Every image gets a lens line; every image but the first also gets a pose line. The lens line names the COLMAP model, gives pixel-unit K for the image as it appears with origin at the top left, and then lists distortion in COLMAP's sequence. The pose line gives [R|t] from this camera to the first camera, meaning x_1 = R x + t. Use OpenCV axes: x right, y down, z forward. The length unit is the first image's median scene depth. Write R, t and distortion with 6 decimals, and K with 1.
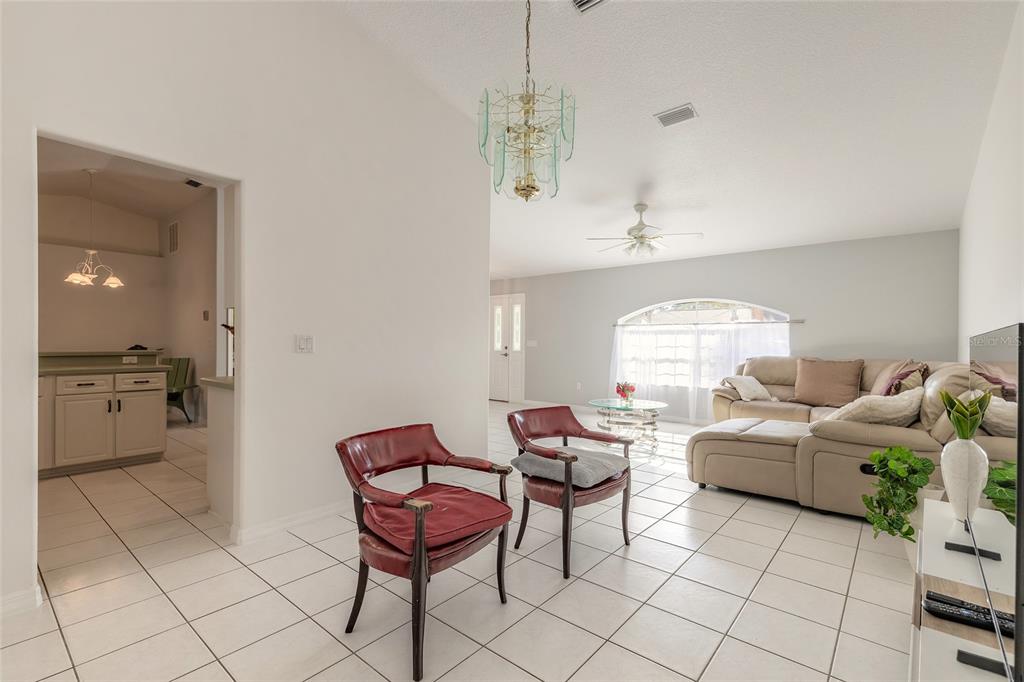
lens RADIAL K [[464.4, 0, 514.0], [0, 464.4, 343.9], [0, 0, 1]] dist [0.012588, -0.003905]
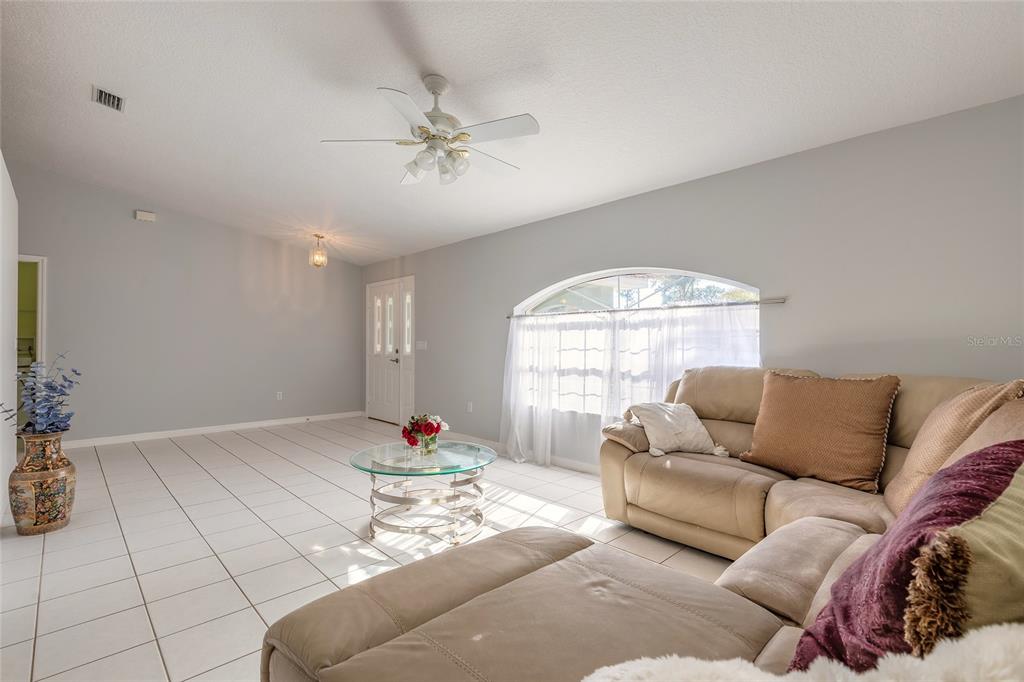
lens RADIAL K [[464.4, 0, 509.6], [0, 464.4, 342.1], [0, 0, 1]] dist [0.012588, -0.003905]
pose [[0.993464, -0.003487, -0.114089, 0.356704], [0.002289, 0.999941, -0.010627, 0.003444], [0.114120, 0.010296, 0.993414, 0.423624]]
